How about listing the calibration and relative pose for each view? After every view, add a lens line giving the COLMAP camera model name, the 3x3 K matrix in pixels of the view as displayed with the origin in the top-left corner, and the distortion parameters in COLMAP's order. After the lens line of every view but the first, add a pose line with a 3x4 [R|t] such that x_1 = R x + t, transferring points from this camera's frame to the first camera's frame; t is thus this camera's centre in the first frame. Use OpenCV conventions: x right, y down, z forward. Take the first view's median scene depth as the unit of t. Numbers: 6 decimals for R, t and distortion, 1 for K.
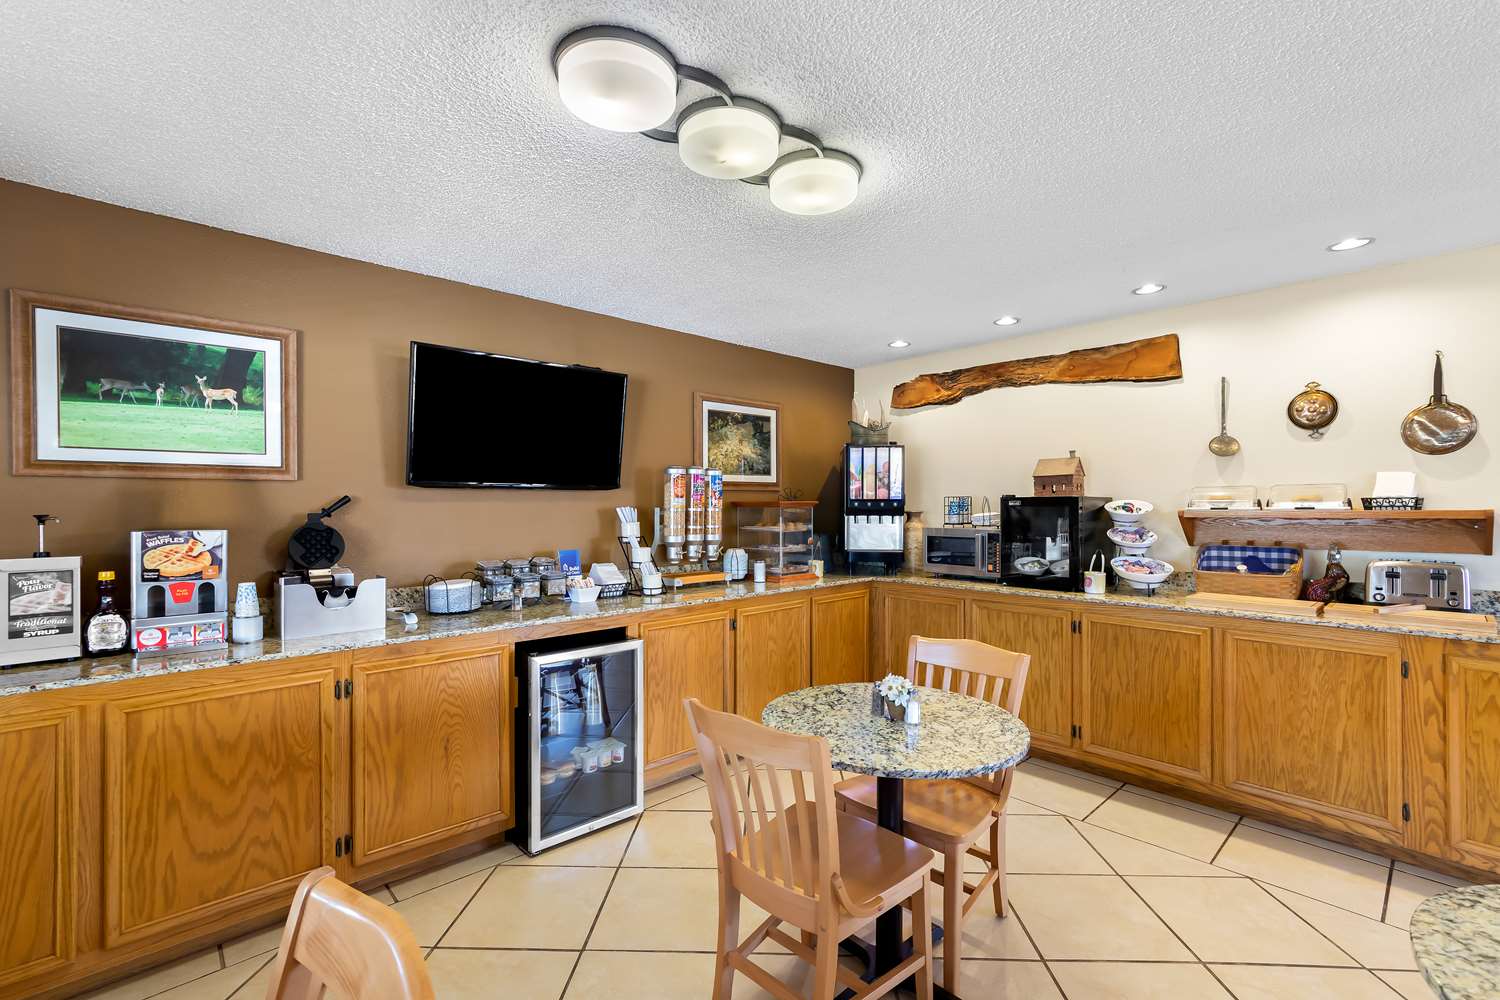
lens RADIAL K [[664.2, 0, 750.0], [0, 664.2, 500.0], [0, 0, 1]] dist [0.000640, 0.000164]
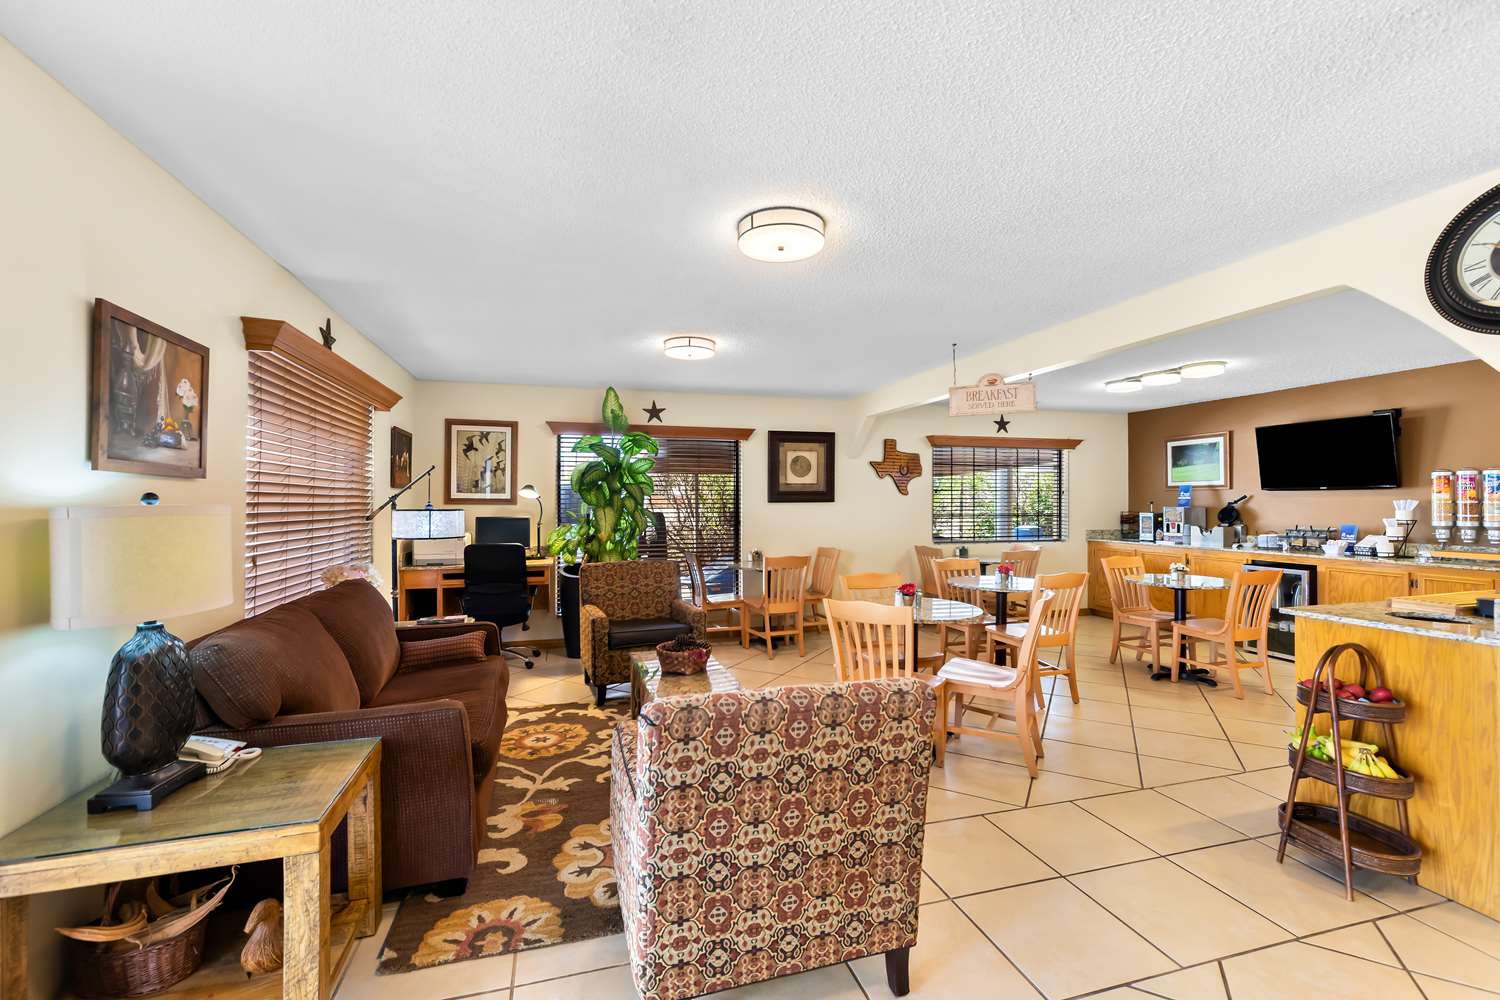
lens RADIAL K [[628.3, 0, 750.0], [0, 628.3, 500.0], [0, 0, 1]] dist [0.000126, 0.000136]
pose [[-0.458900, 0.001200, -0.888487, 1.687521], [0.008899, 0.999955, -0.003246, 0.002140], [0.888443, -0.009396, -0.458890, 0.338232]]
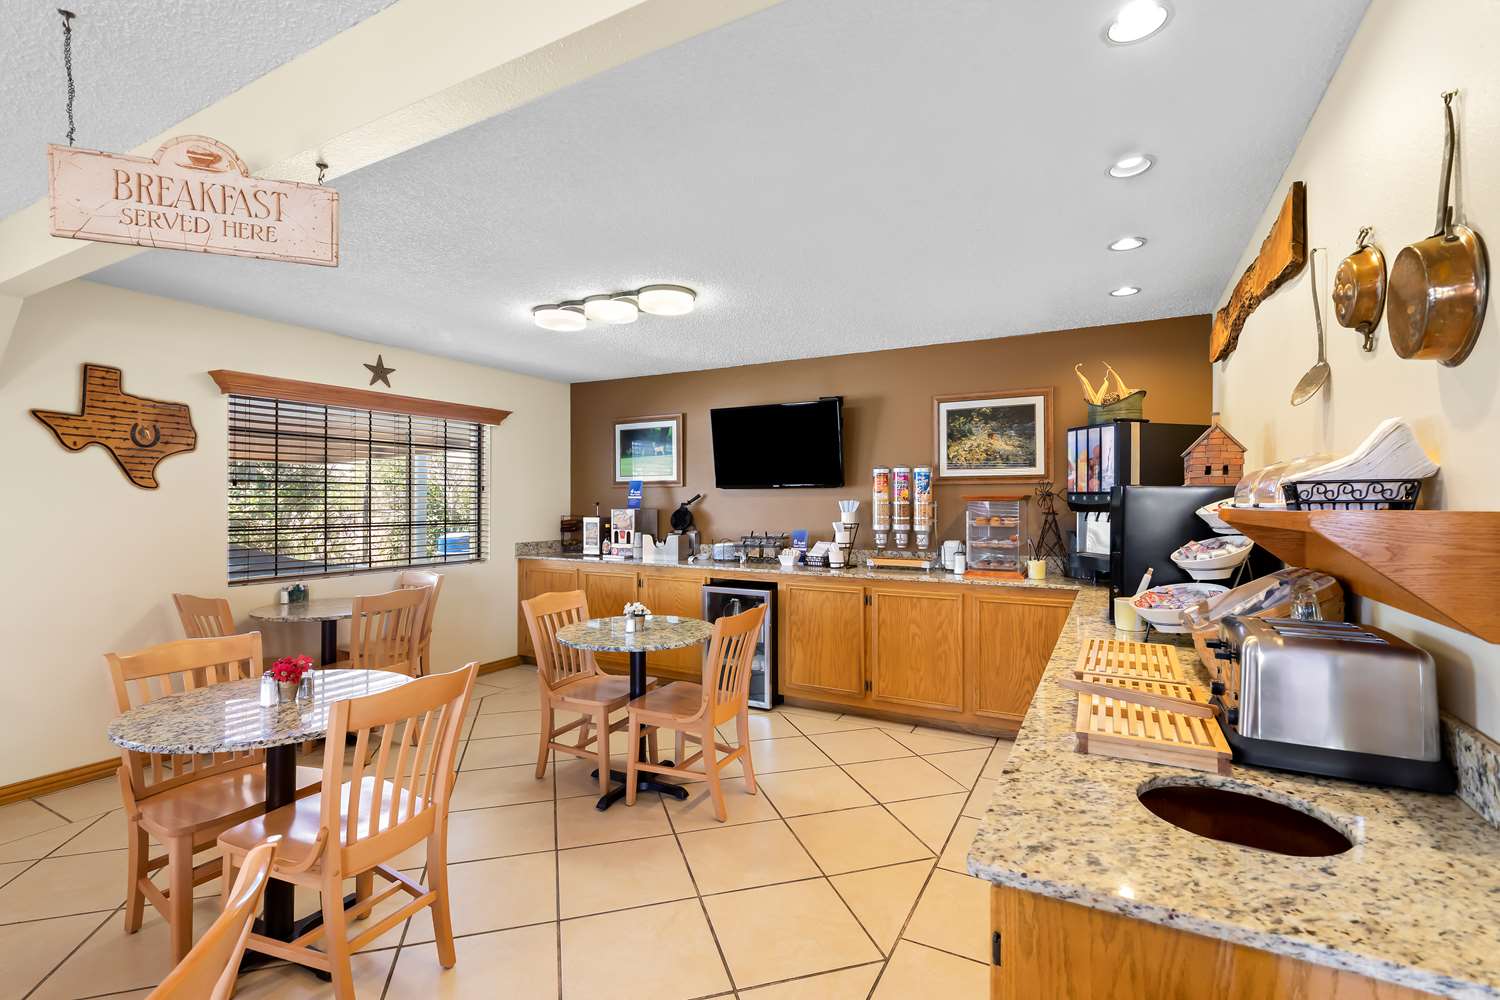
lens RADIAL K [[671.5, 0, 750.0], [0, 671.5, 500.0], [0, 0, 1]] dist [-0.000269, -0.000001]
pose [[0.311280, 0.001530, -0.950317, 0.976610], [0.006641, 0.999971, 0.003785, 0.003415], [0.950295, -0.007490, 0.311261, 0.401227]]
